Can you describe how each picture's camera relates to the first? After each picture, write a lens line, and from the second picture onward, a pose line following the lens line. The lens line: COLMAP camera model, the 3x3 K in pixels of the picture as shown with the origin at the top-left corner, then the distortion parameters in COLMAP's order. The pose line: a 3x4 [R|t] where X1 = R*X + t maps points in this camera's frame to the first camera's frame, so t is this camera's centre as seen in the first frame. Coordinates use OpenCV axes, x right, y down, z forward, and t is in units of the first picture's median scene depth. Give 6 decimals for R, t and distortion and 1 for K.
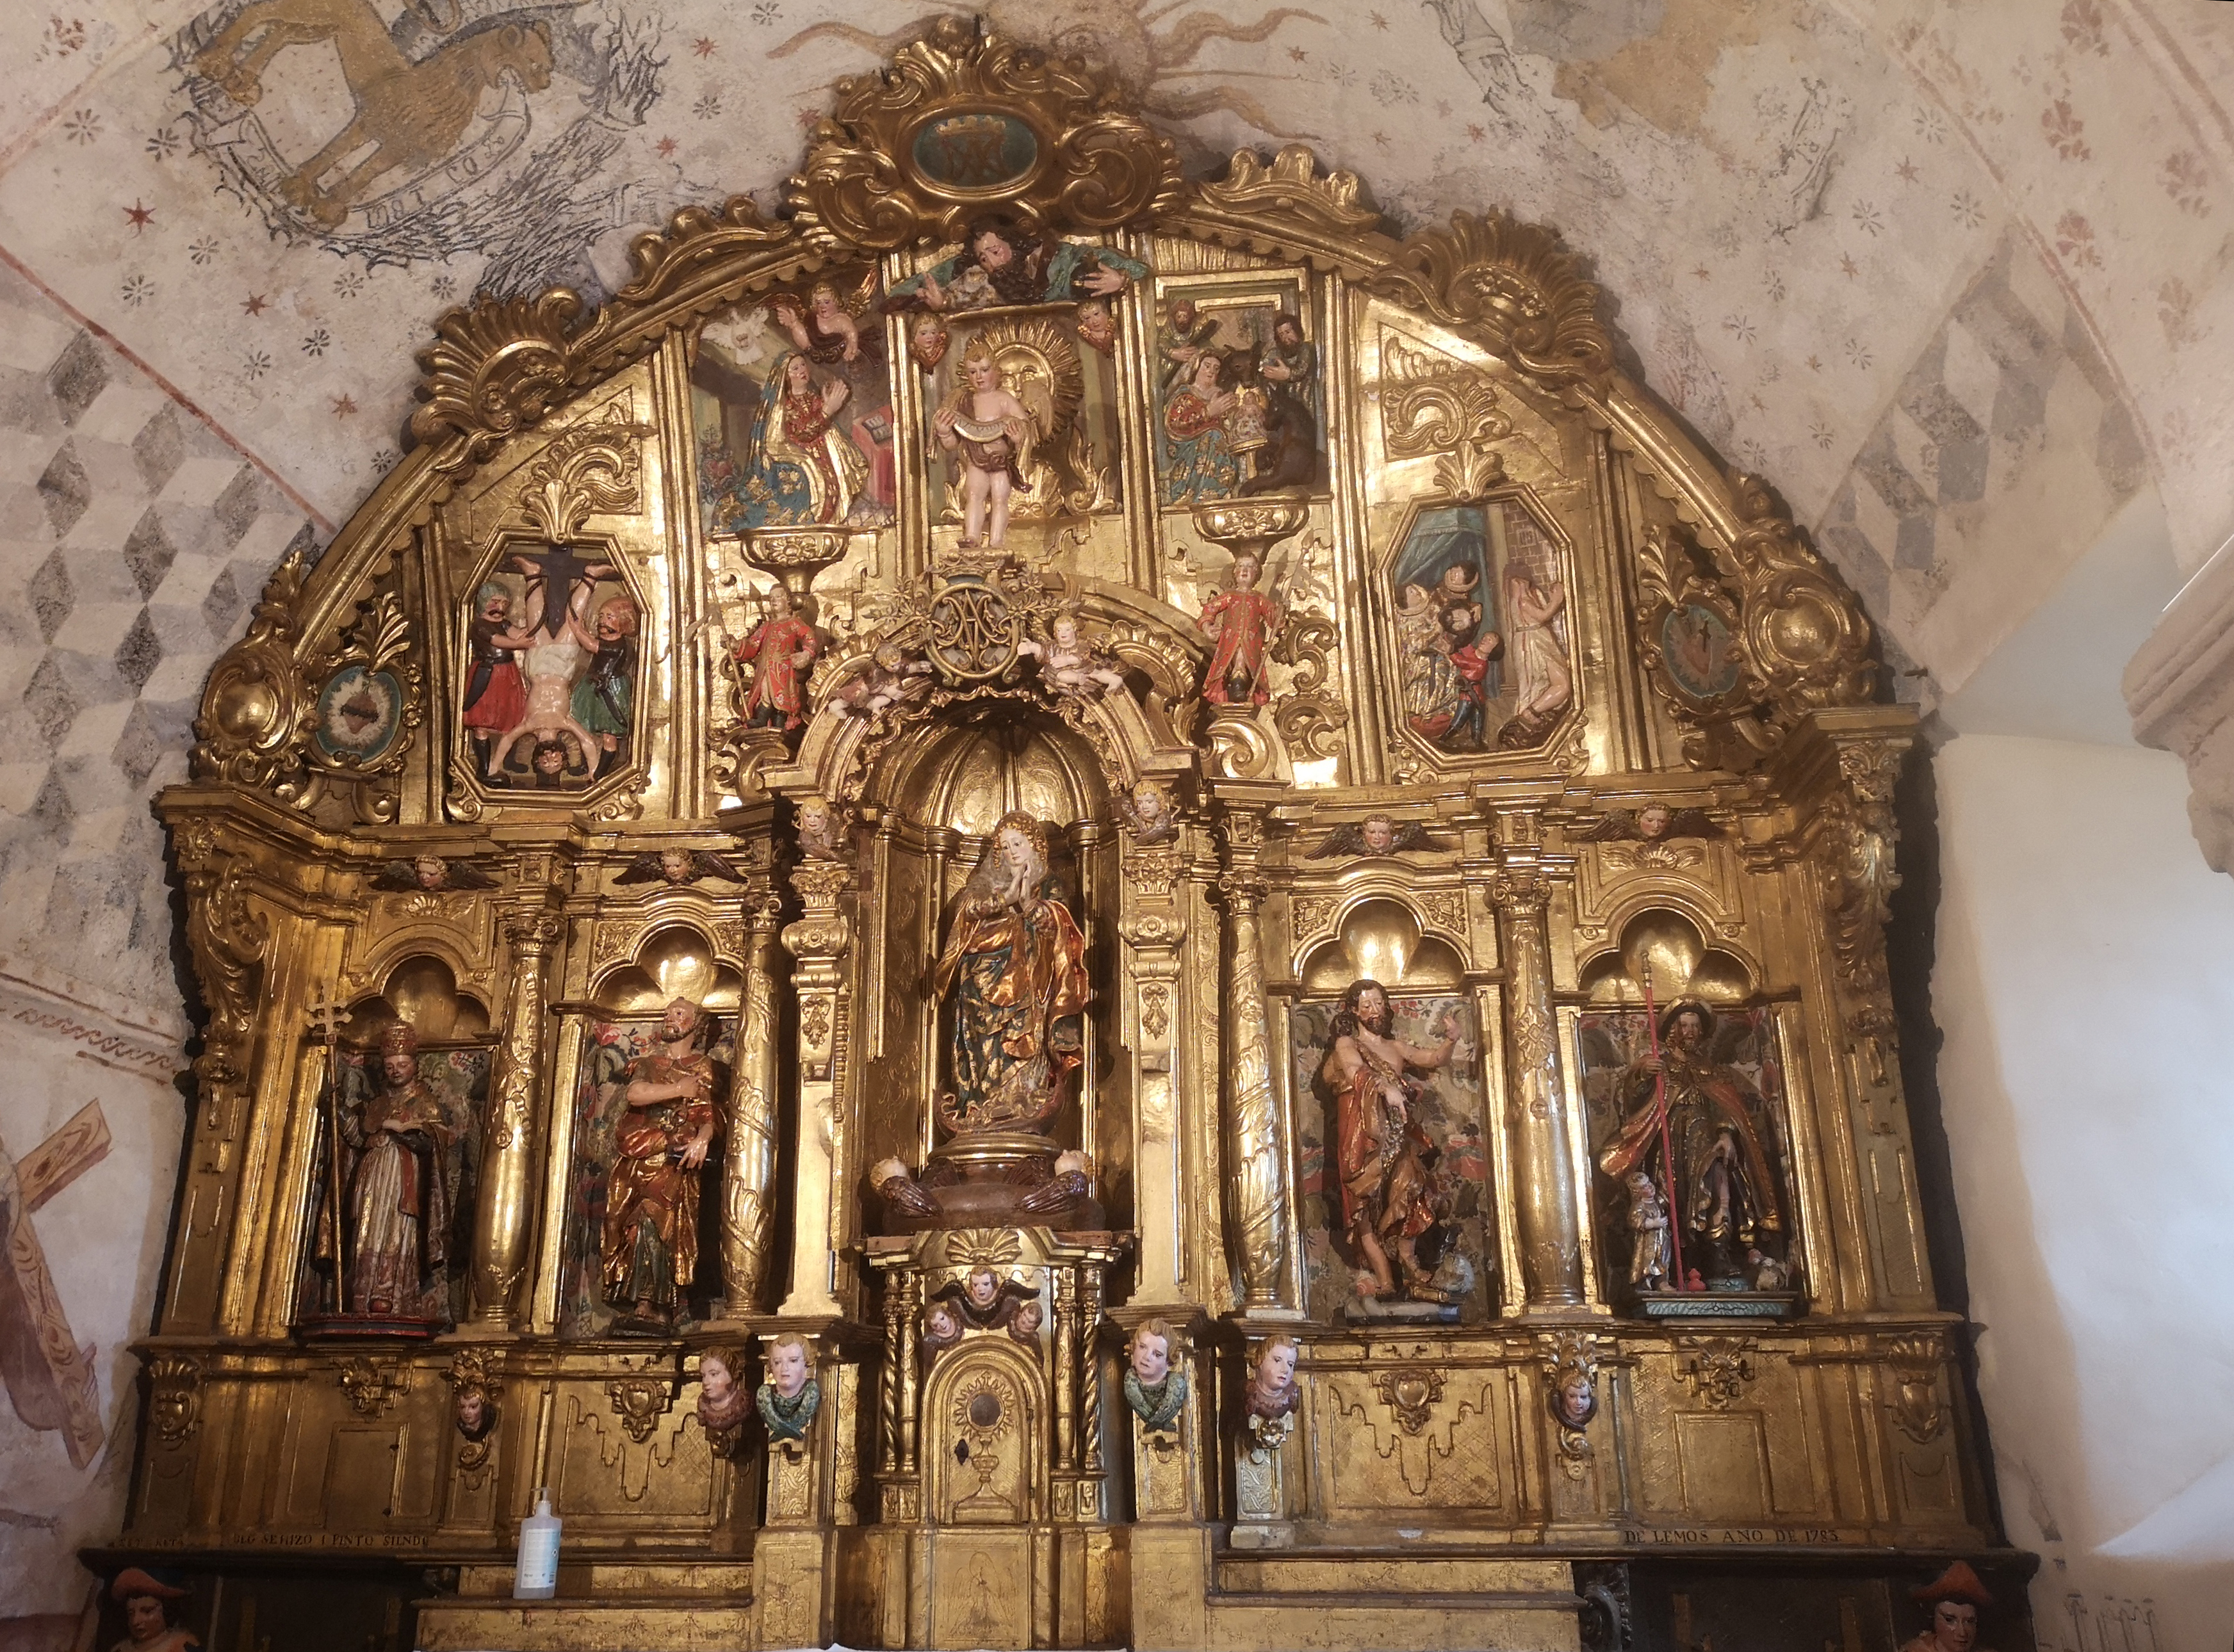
lens RADIAL K [[1754.3, 0, 1117.0], [0, 1754.3, 826.0], [0, 0, 1]] dist [0.081768, -0.104956]
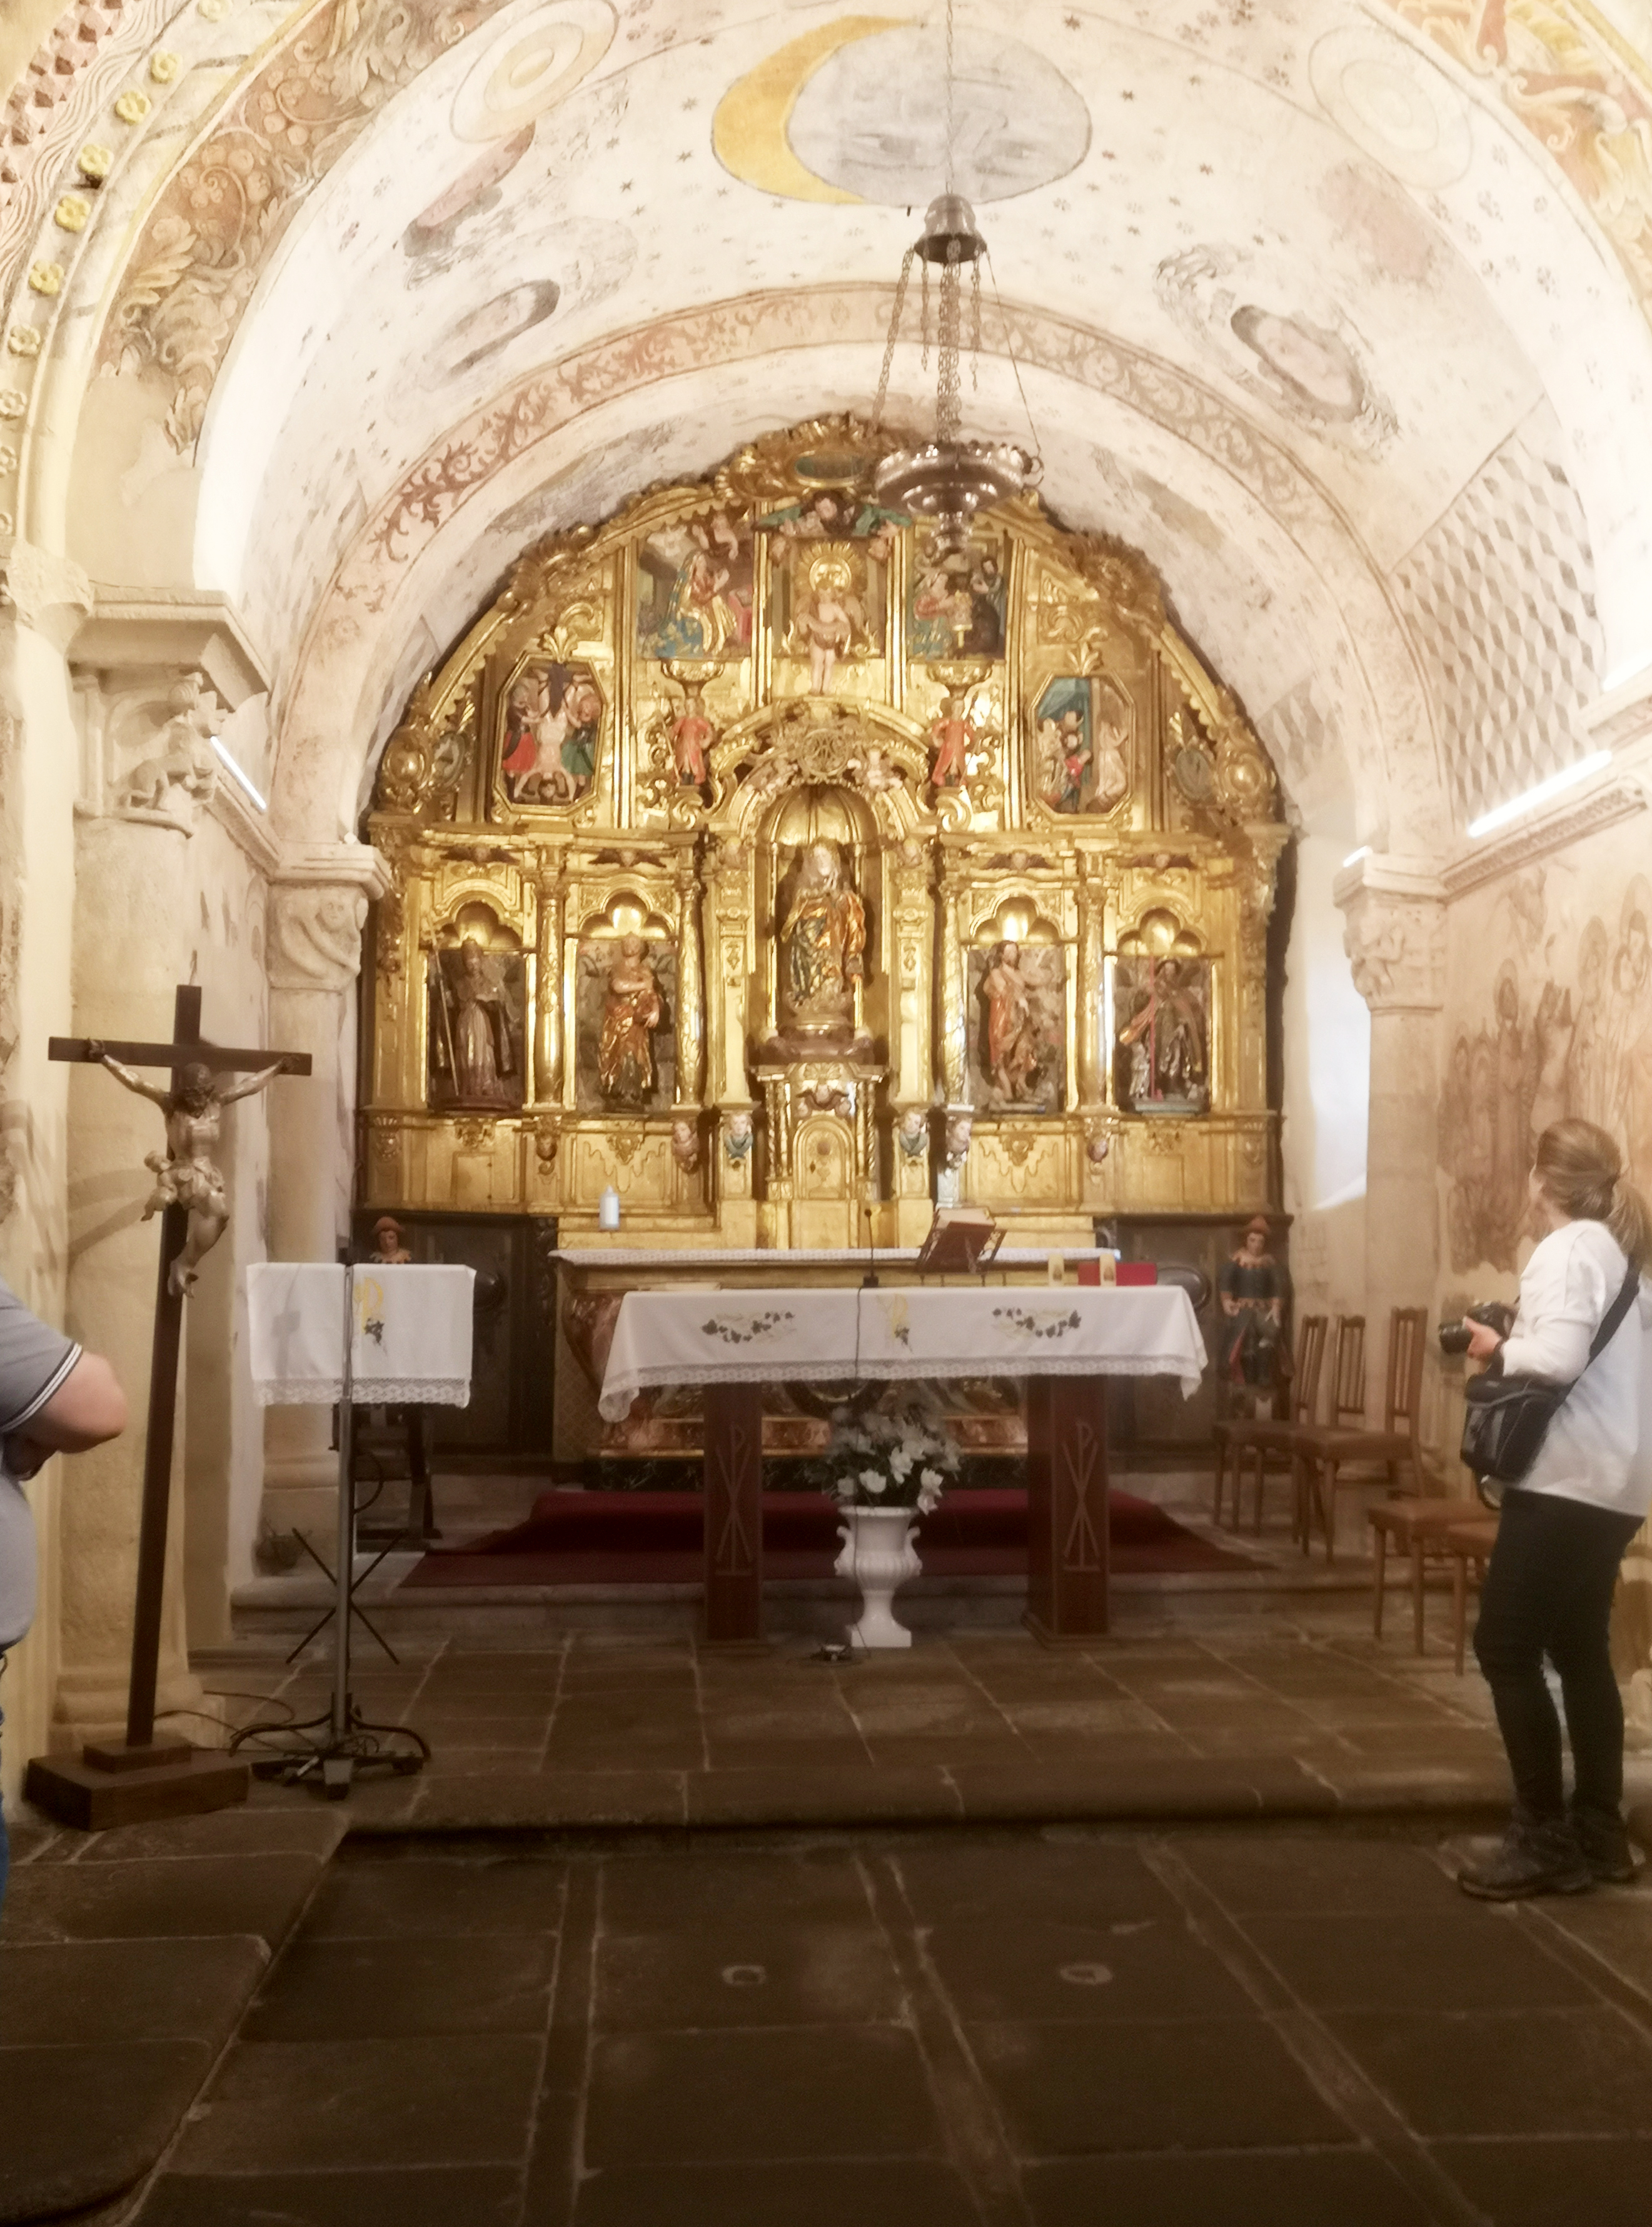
lens RADIAL K [[2440.7, 0, 826.0], [0, 2440.7, 1113.5], [0, 0, 1]] dist [0.060618, -0.000432]
pose [[0.984362, 0.019935, 0.175028, -0.507990], [-0.063408, 0.967075, 0.246465, -0.366353], [-0.164352, -0.253708, 0.953216, -1.517422]]
